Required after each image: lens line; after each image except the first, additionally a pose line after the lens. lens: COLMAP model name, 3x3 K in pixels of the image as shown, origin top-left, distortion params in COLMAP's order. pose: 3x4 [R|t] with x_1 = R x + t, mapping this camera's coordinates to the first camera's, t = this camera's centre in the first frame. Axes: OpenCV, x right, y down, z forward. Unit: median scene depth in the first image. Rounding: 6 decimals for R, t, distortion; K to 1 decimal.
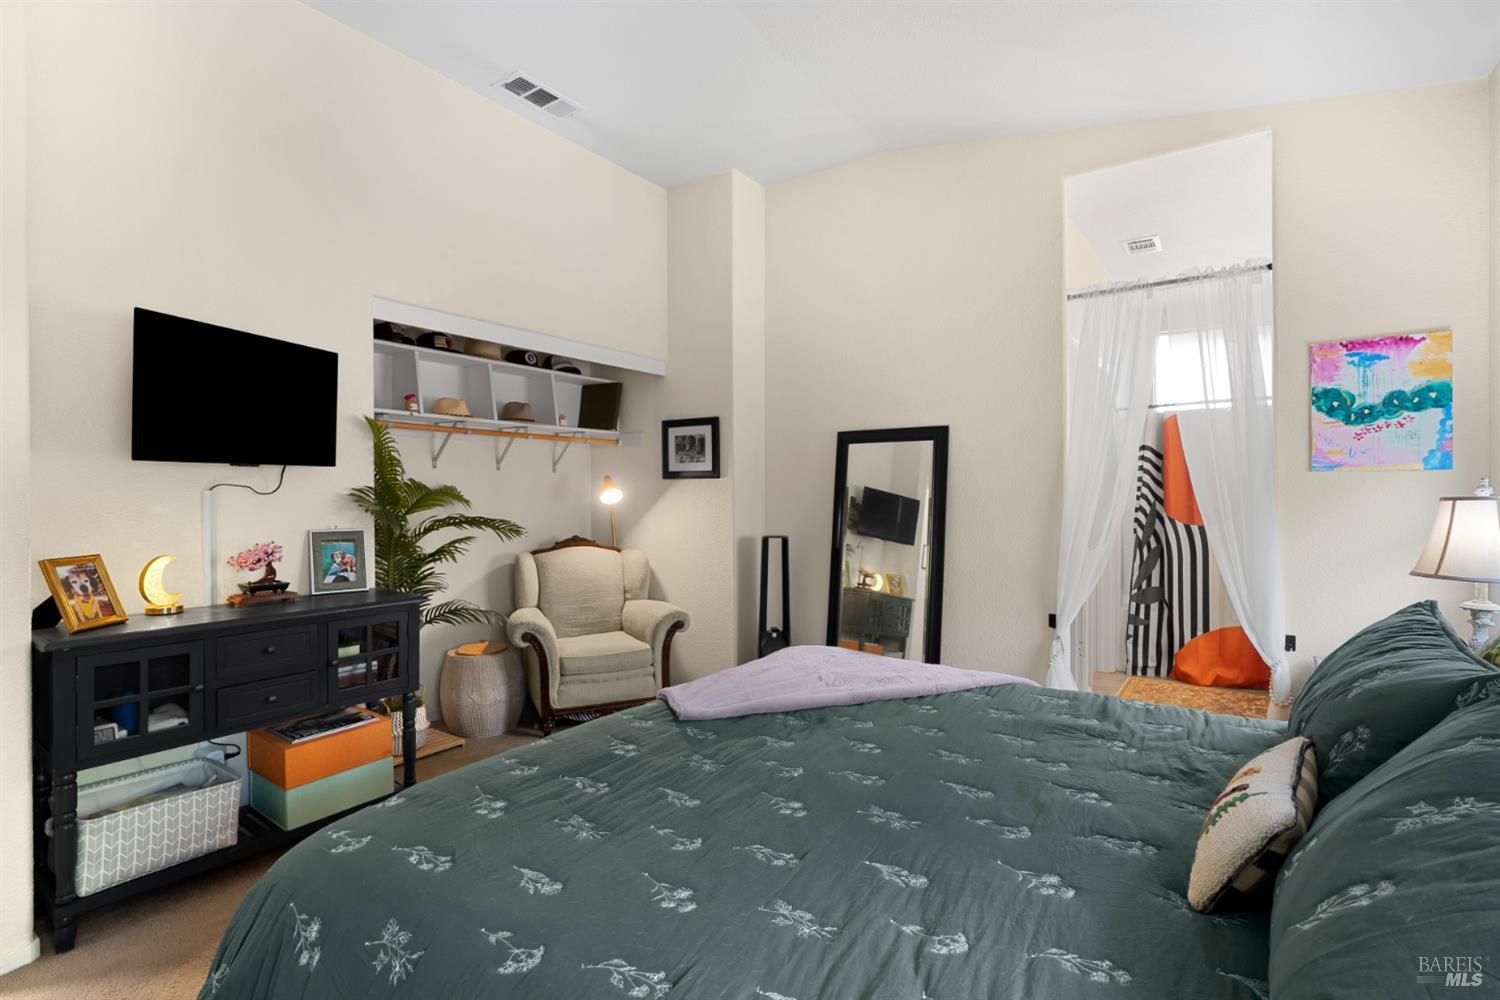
lens RADIAL K [[709.9, 0, 746.3], [0, 709.9, 495.5], [0, 0, 1]] dist [-0.007624, 0.001195]
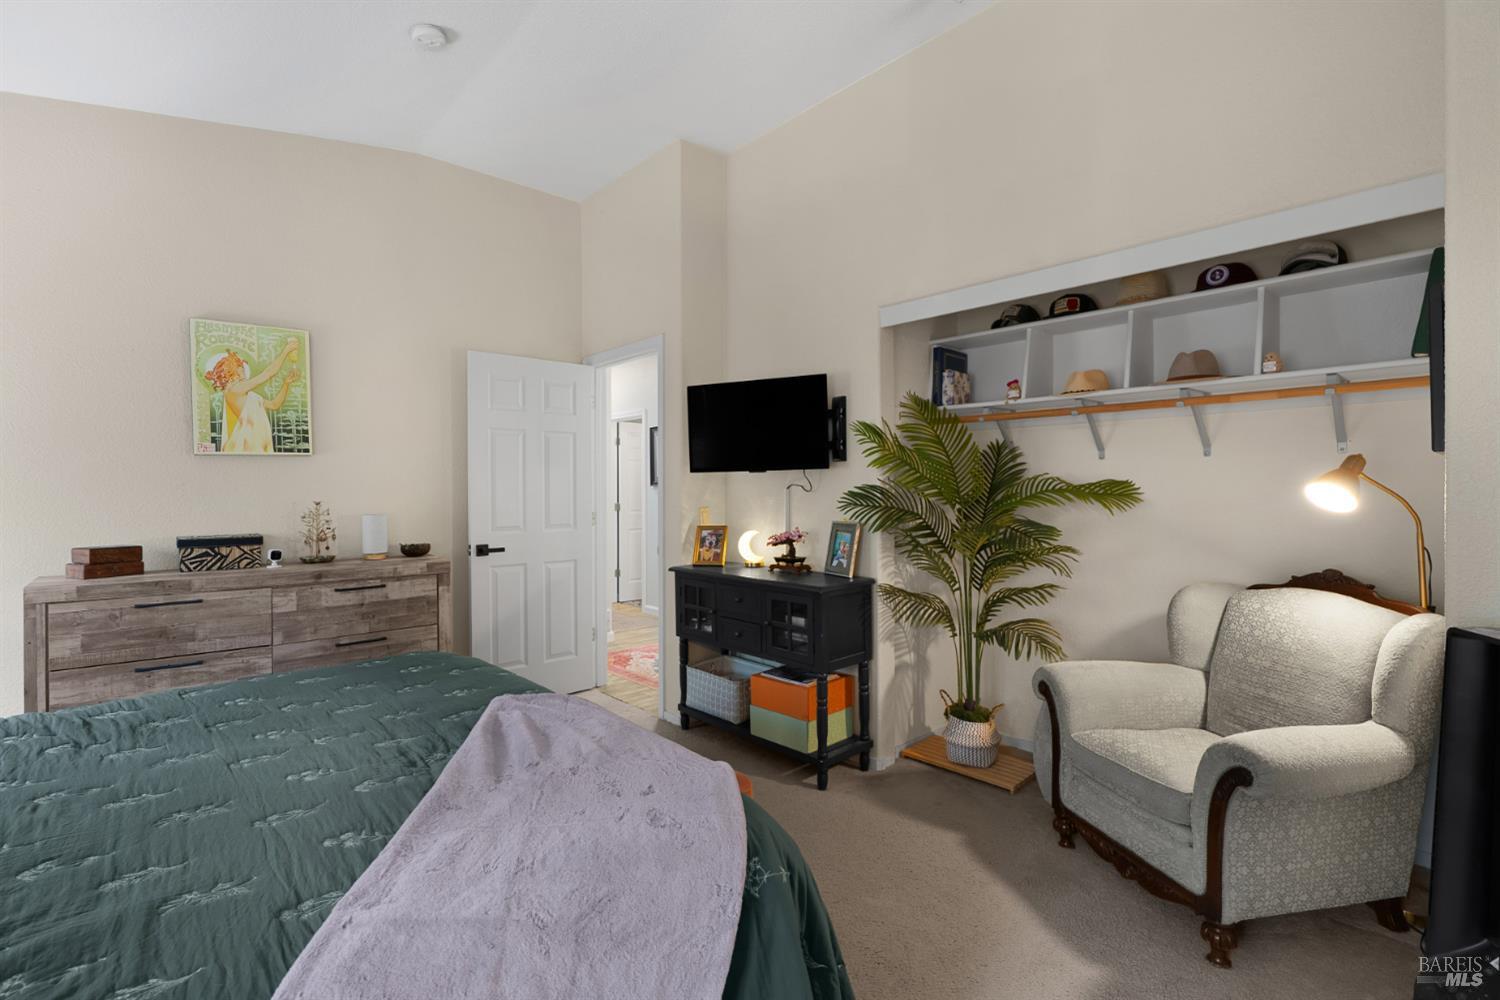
lens RADIAL K [[709.9, 0, 746.3], [0, 709.9, 495.5], [0, 0, 1]] dist [-0.007624, 0.001195]
pose [[-0.218280, 0.019796, -0.975685, 0.655362], [0.003076, 0.999803, 0.019597, -0.021452], [0.975881, 0.001276, -0.218298, 1.194684]]
